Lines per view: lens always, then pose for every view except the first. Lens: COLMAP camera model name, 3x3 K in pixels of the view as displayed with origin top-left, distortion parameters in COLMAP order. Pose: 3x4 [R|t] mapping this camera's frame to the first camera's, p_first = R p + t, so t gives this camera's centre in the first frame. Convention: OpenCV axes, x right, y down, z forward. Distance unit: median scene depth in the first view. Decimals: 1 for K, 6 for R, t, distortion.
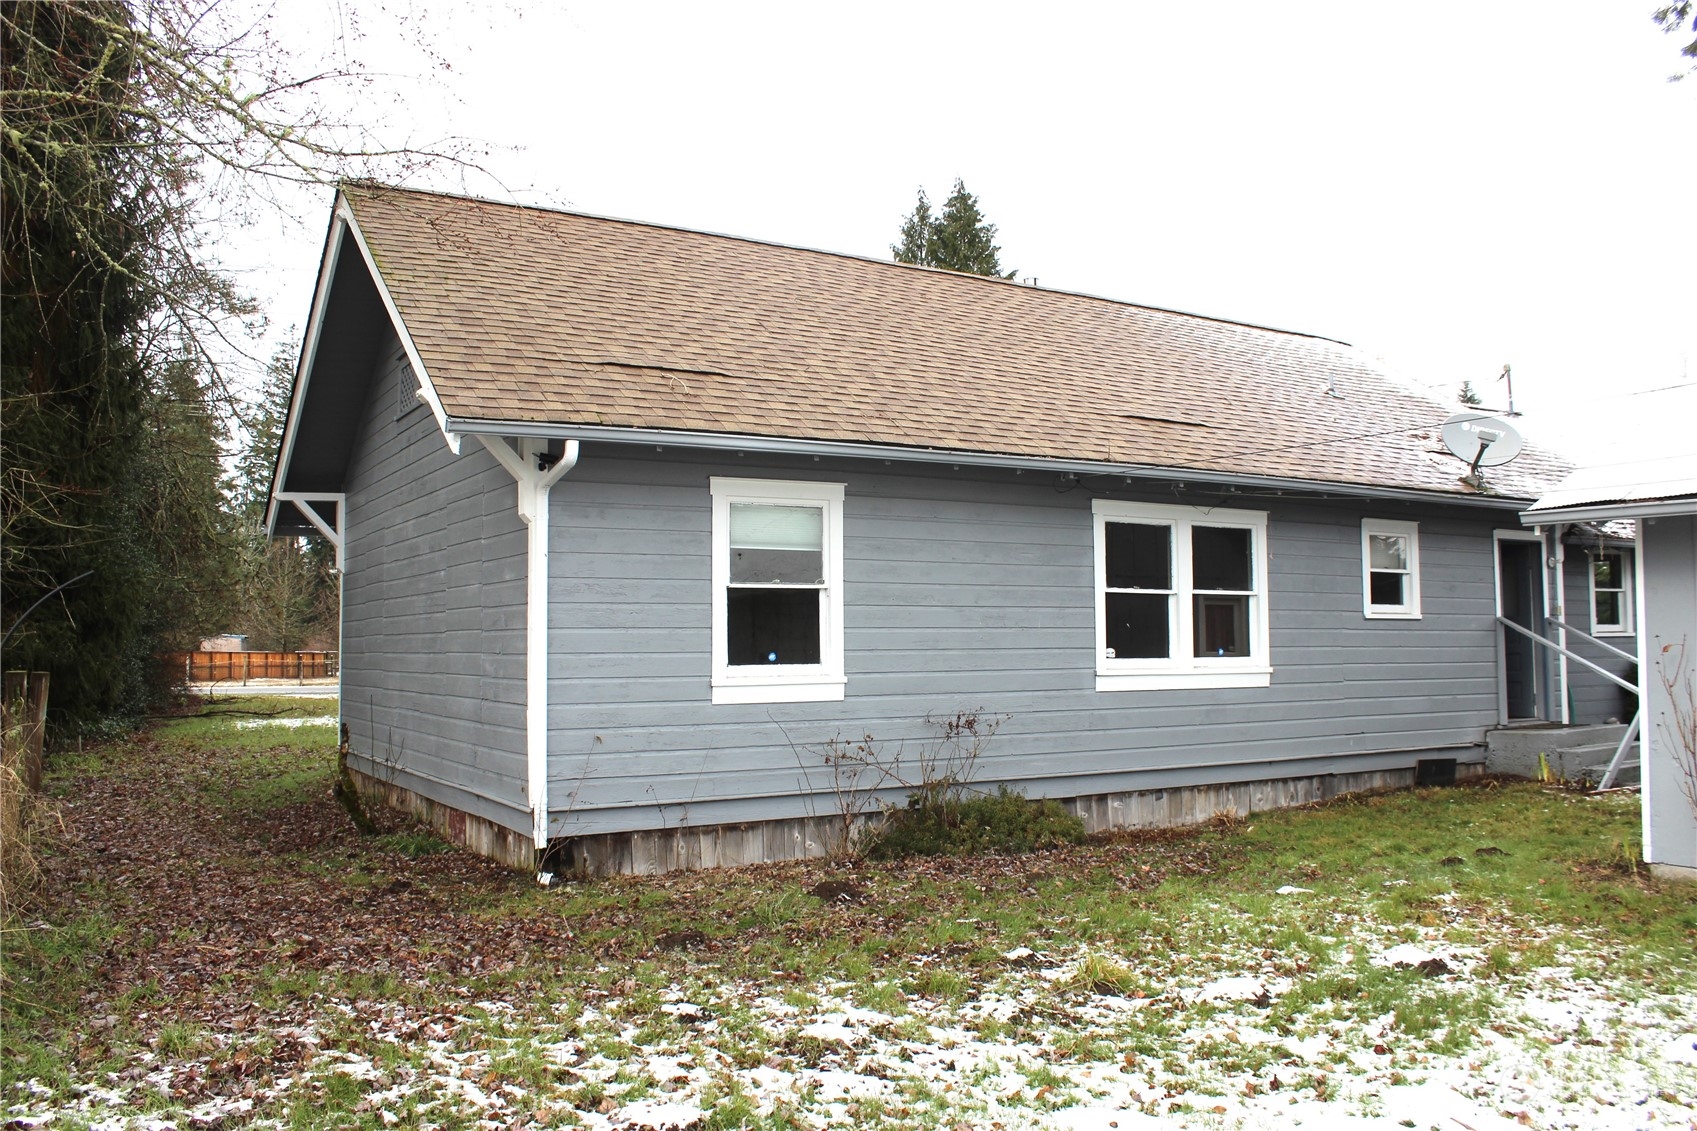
lens RADIAL K [[1439.5, 0, 855.8], [0, 1439.5, 562.8], [0, 0, 1]] dist [-0.185844, 0.147142]
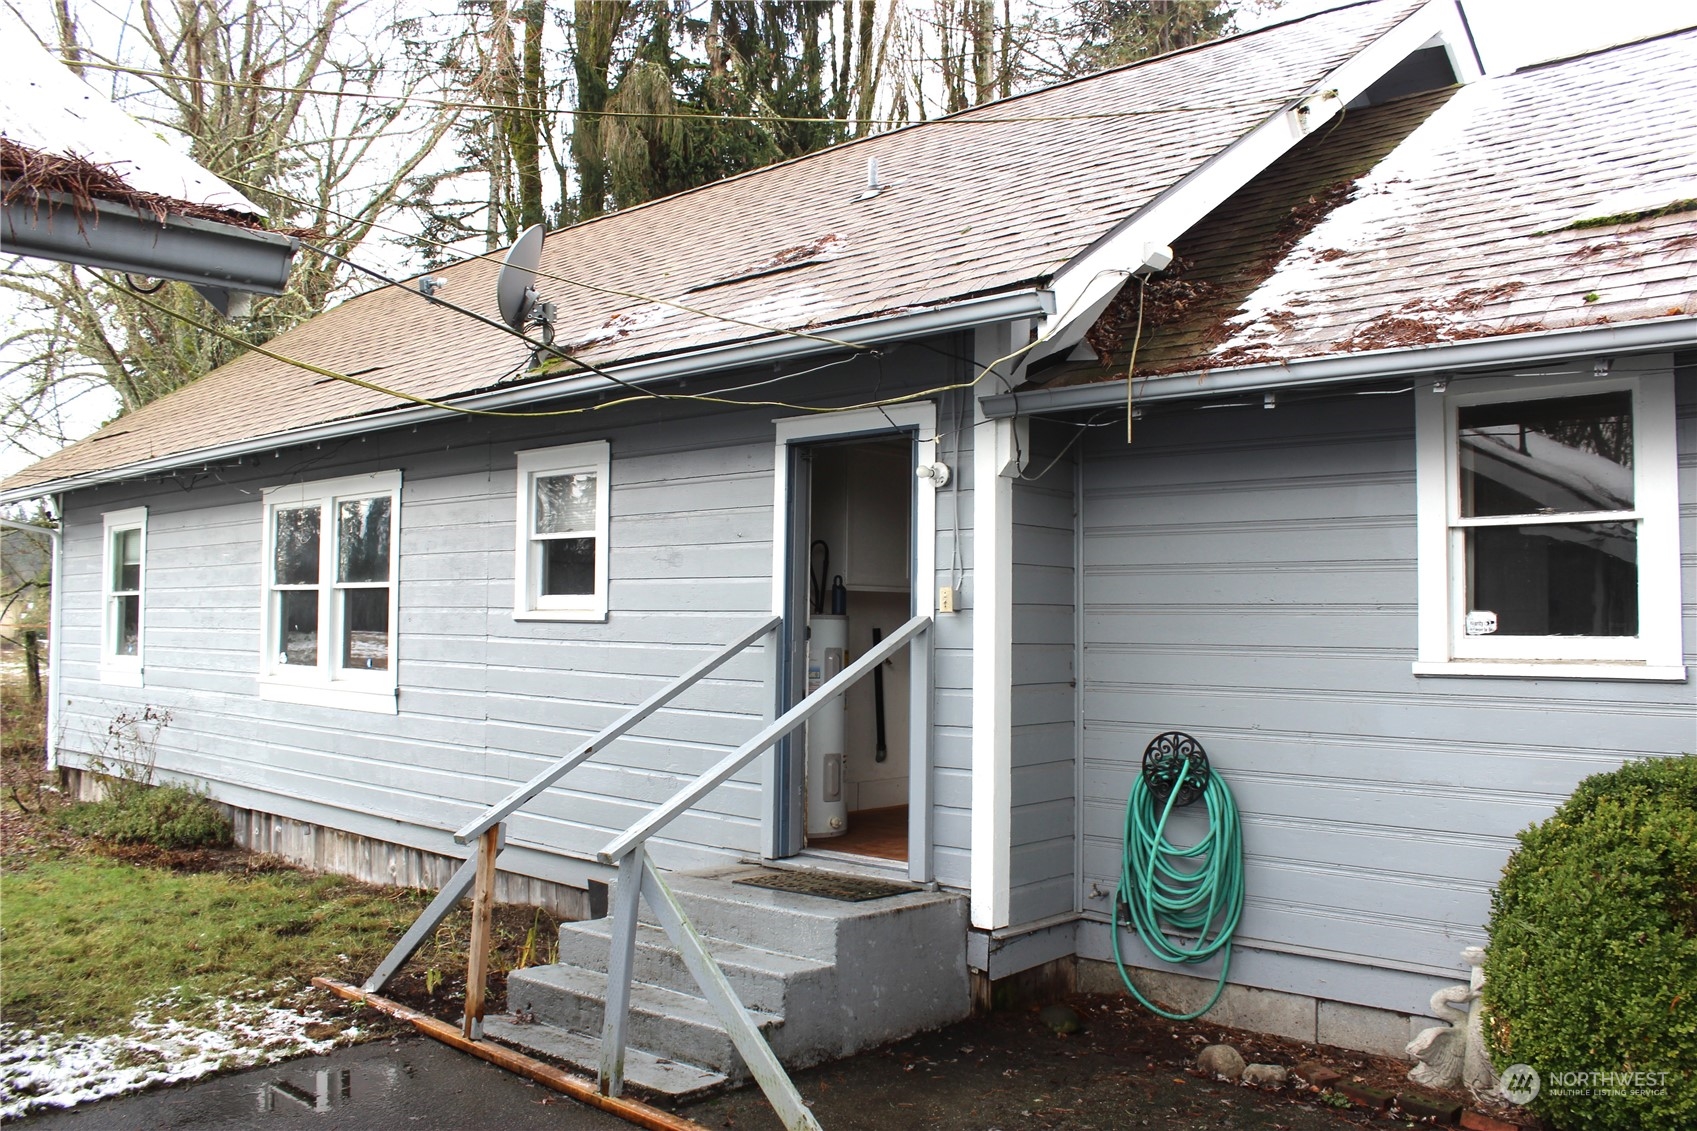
lens RADIAL K [[1439.5, 0, 855.8], [0, 1439.5, 562.8], [0, 0, 1]] dist [-0.185844, 0.147142]
pose [[0.283820, -0.023265, -0.958595, 1.039105], [0.065487, 0.997842, -0.004828, 0.029346], [0.956639, -0.061405, 0.284731, 1.020435]]
